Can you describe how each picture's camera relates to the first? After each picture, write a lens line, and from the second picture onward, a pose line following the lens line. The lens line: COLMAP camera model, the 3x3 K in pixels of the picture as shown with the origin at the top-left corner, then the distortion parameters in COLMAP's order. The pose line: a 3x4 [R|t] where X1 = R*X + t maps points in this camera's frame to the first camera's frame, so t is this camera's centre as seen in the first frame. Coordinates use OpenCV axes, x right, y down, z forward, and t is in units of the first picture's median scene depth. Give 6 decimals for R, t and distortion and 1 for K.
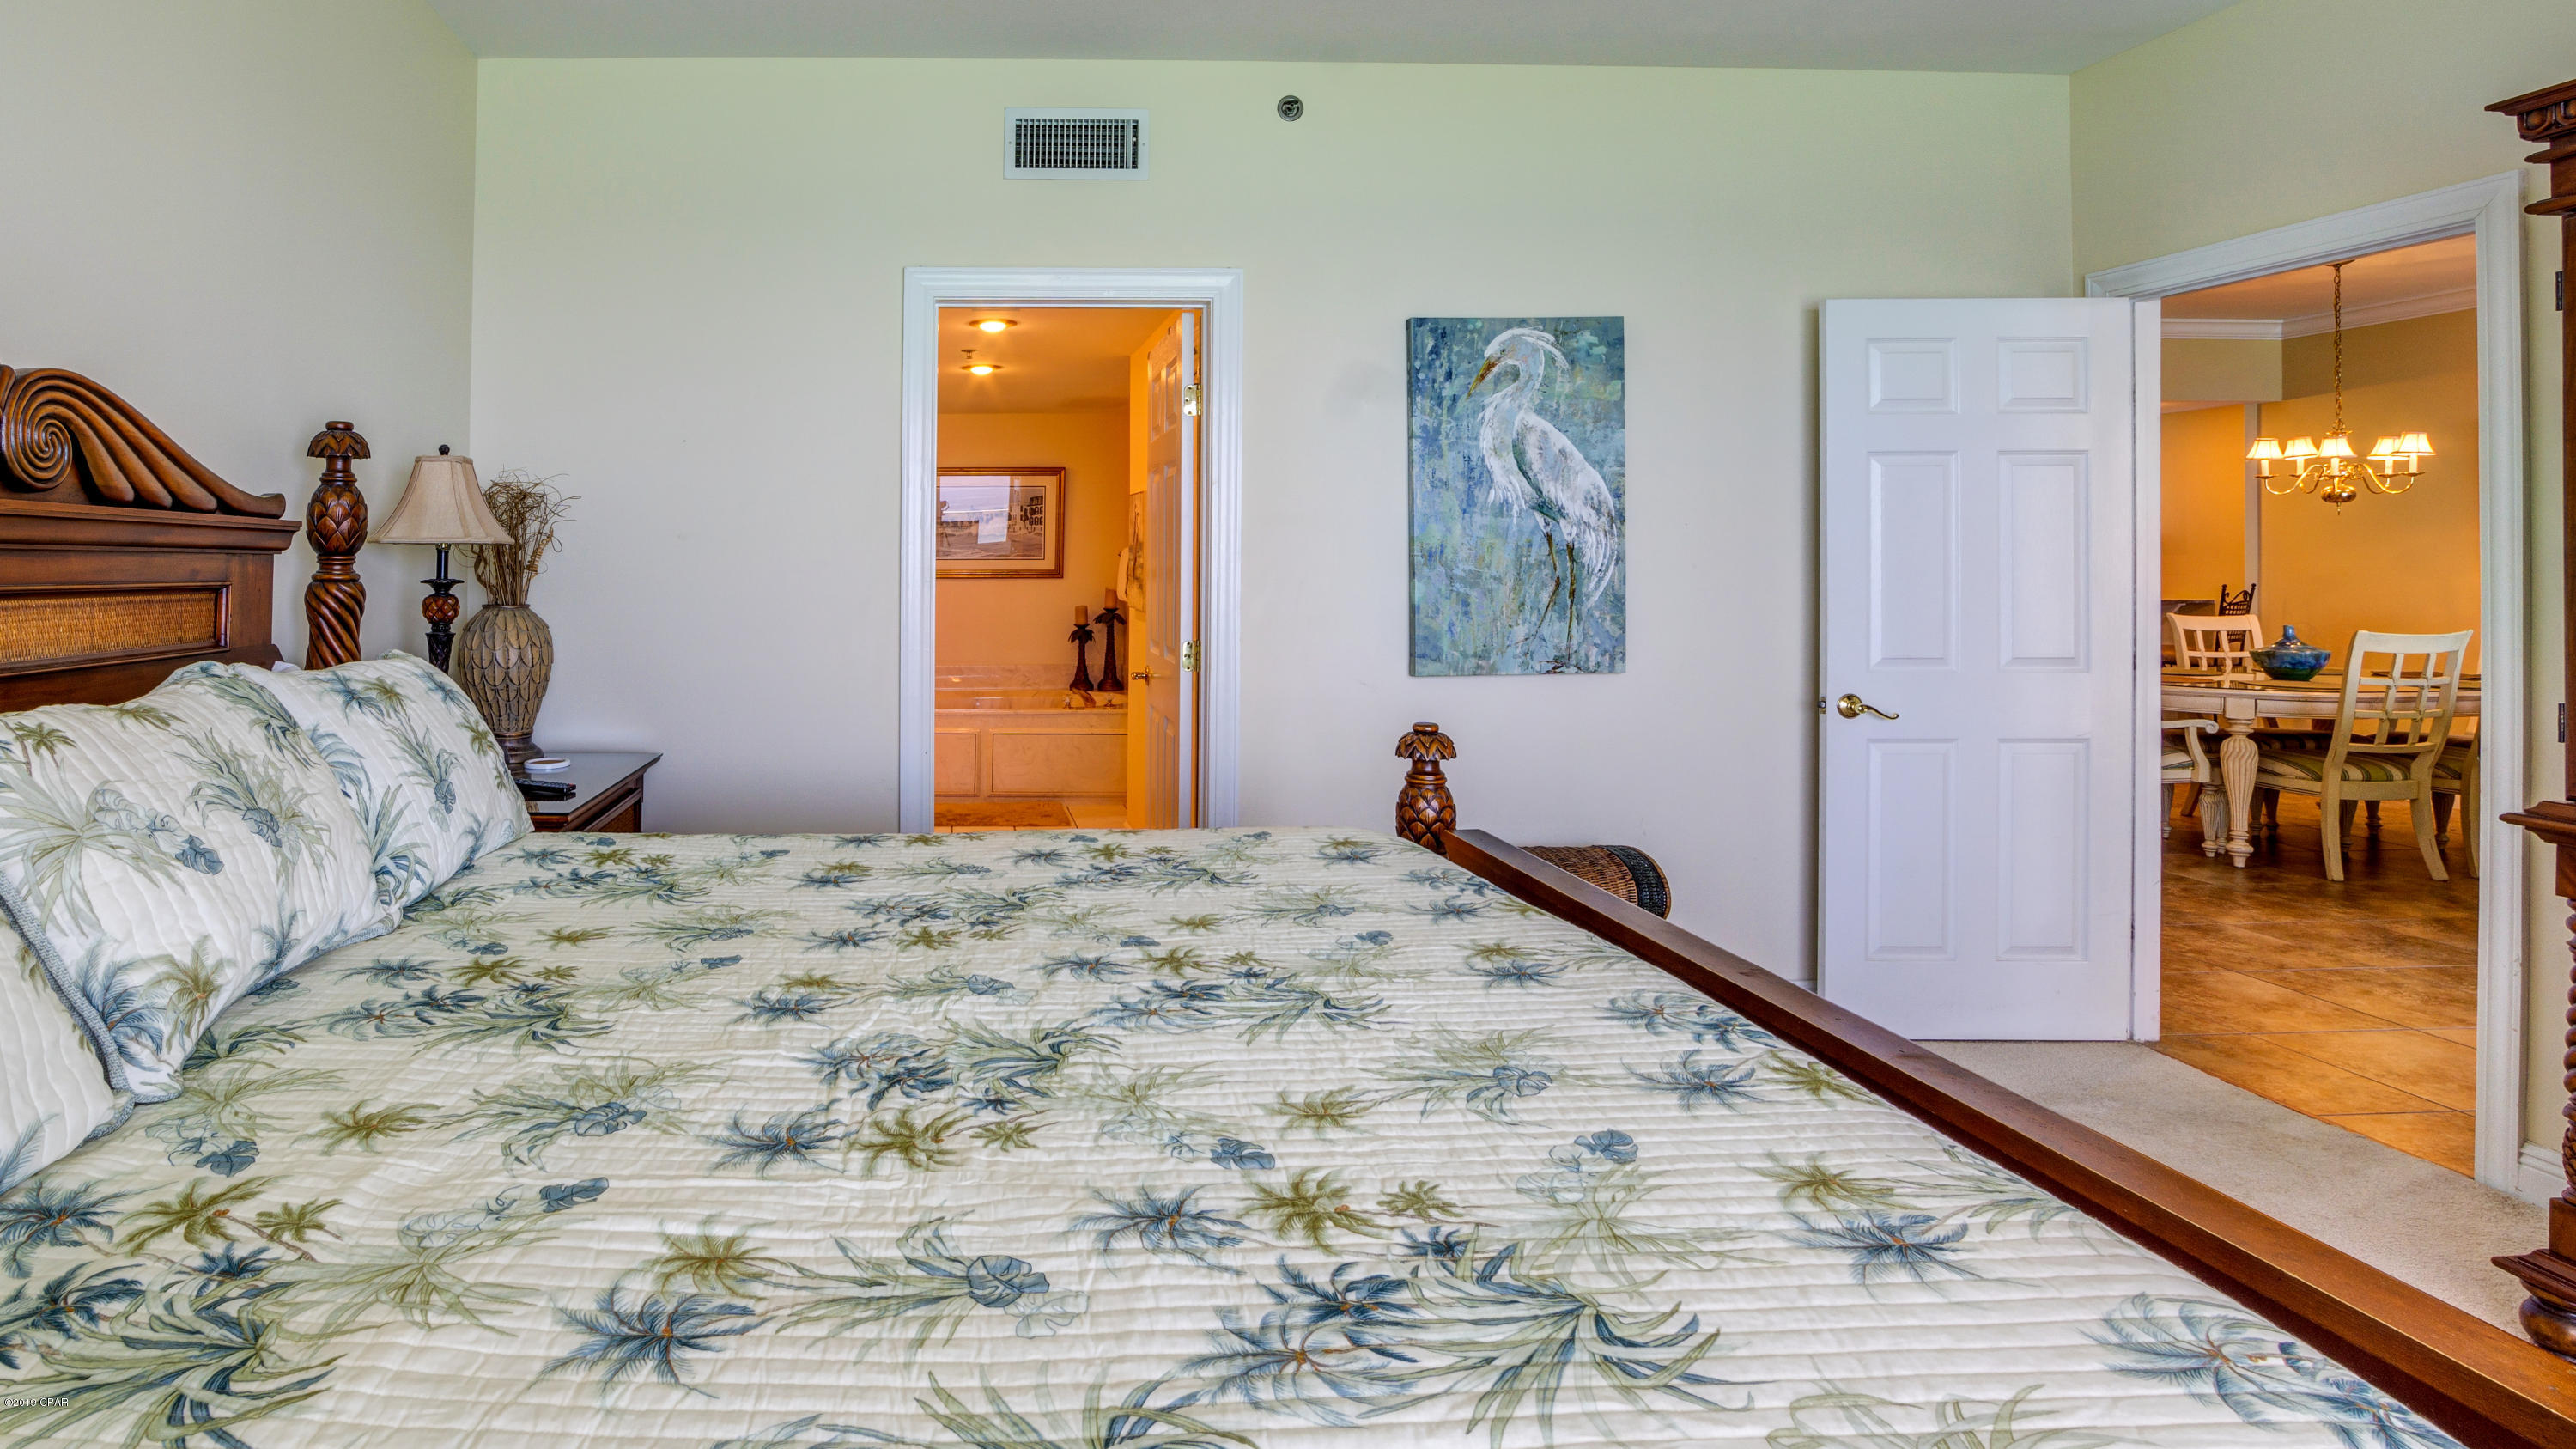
lens RADIAL K [[1247.6, 0, 993.5], [0, 1247.6, 557.3], [0, 0, 1]] dist [-0.030663, 0.006247]
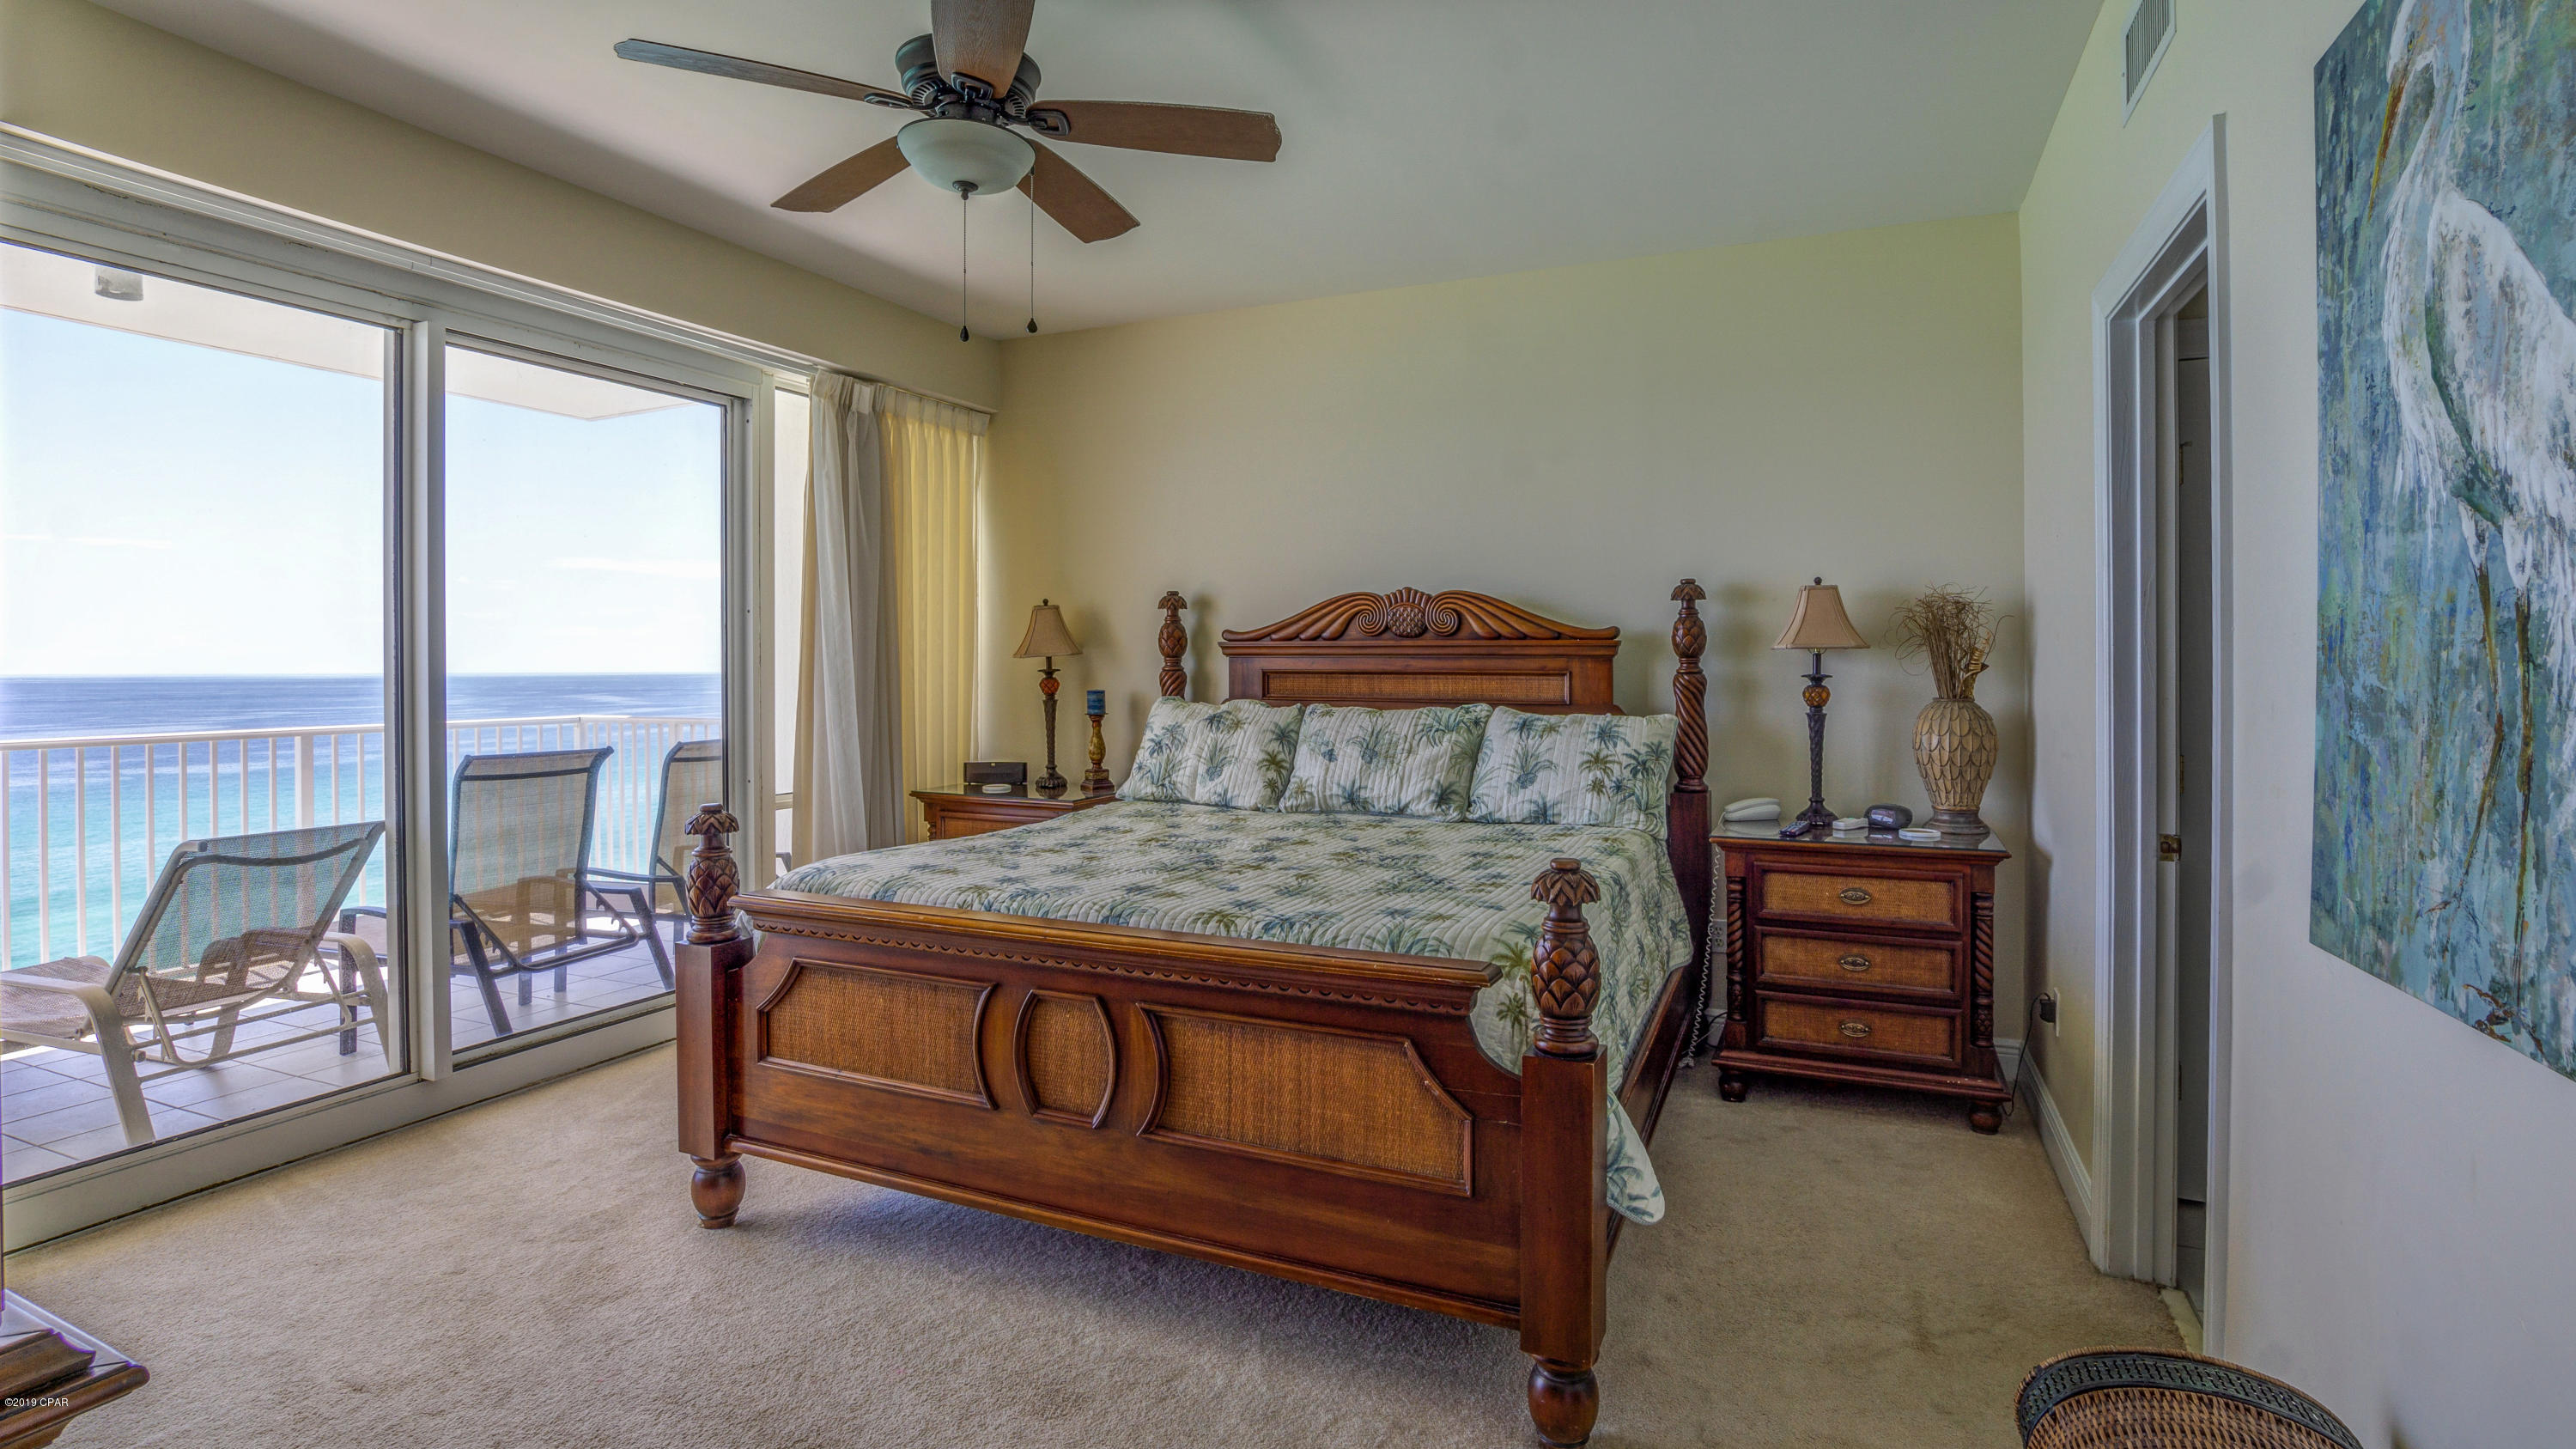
lens RADIAL K [[1247.6, 0, 1307.6], [0, 1247.6, 684.5], [0, 0, 1]] dist [-0.030663, 0.006247]
pose [[-0.436225, 0.016671, -0.899683, 0.843020], [0.003184, 0.999851, 0.016984, 0.002710], [0.899832, 0.004544, -0.436213, 0.875969]]
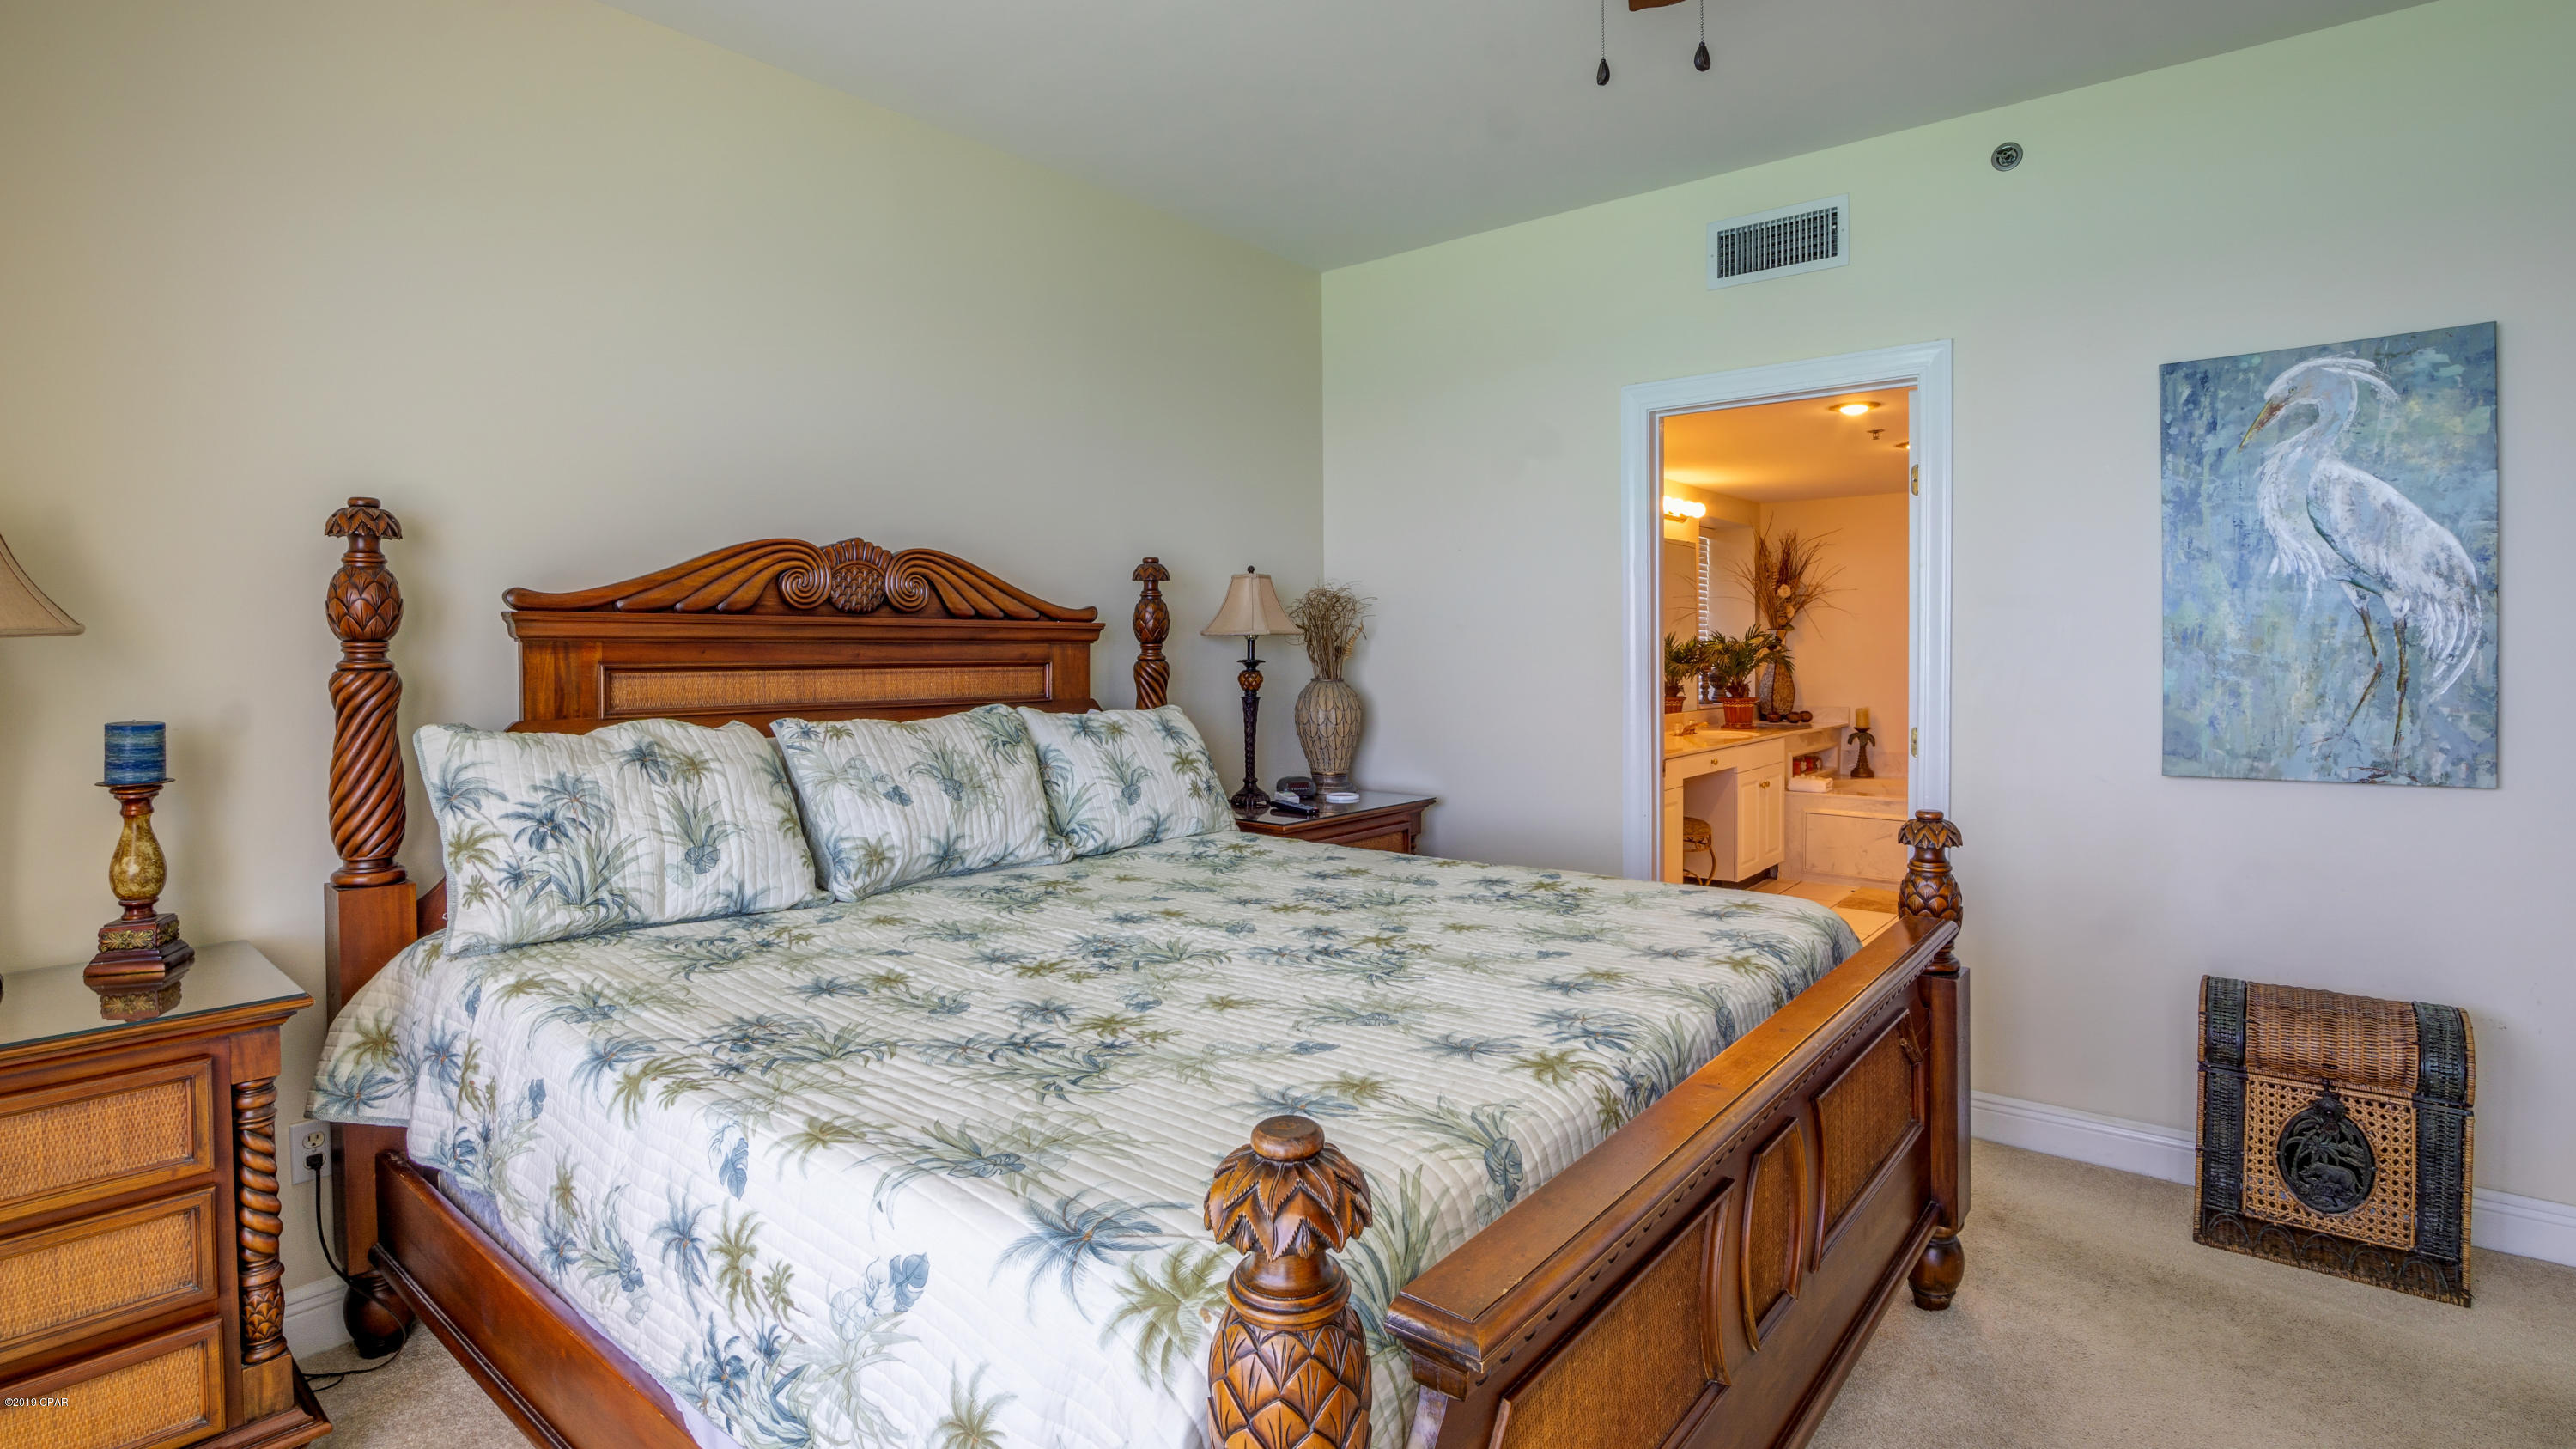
lens RADIAL K [[1247.6, 0, 1345.7], [0, 1247.6, 665.3], [0, 0, 1]] dist [-0.030663, 0.006247]
pose [[0.767921, 0.006969, -0.640507, 0.451435], [0.005484, 0.999833, 0.017454, -0.000490], [0.640522, -0.016916, 0.767754, -0.030988]]
